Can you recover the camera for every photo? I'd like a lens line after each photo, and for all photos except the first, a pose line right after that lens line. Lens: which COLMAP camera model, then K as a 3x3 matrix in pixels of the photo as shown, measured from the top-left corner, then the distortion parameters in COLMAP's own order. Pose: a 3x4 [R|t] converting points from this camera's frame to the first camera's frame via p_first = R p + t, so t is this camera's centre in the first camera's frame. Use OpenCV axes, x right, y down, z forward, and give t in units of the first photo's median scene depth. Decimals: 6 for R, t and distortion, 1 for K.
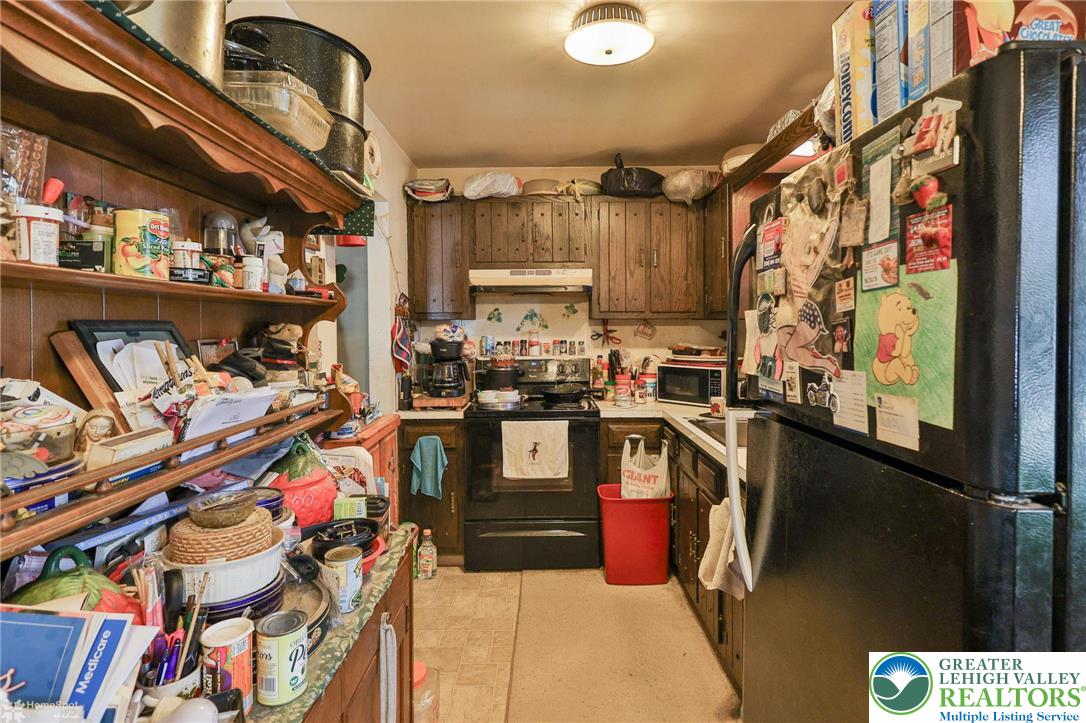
lens RADIAL K [[544.6, 0, 543.0], [0, 544.6, 347.7], [0, 0, 1]] dist [-0.002970, -0.000087]
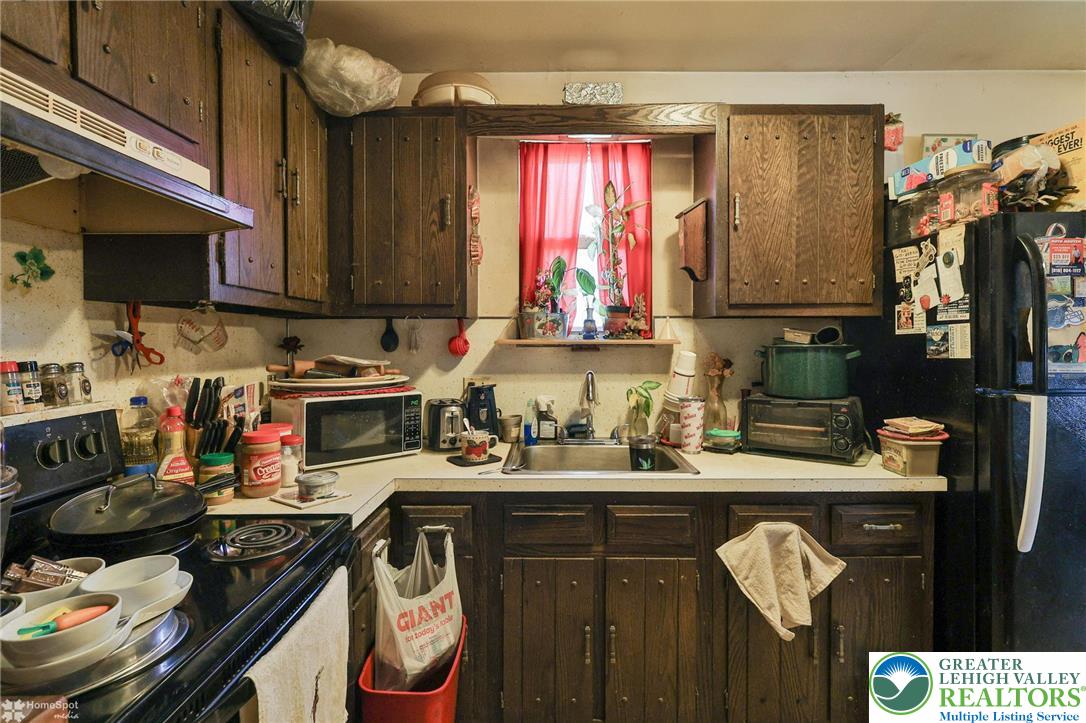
lens RADIAL K [[544.6, 0, 543.0], [0, 544.6, 347.7], [0, 0, 1]] dist [-0.002970, -0.000087]
pose [[0.008001, -0.006794, 0.999945, -0.271254], [0.040552, 0.999157, 0.006464, -0.011279], [-0.999145, 0.040498, 0.008270, 0.705859]]
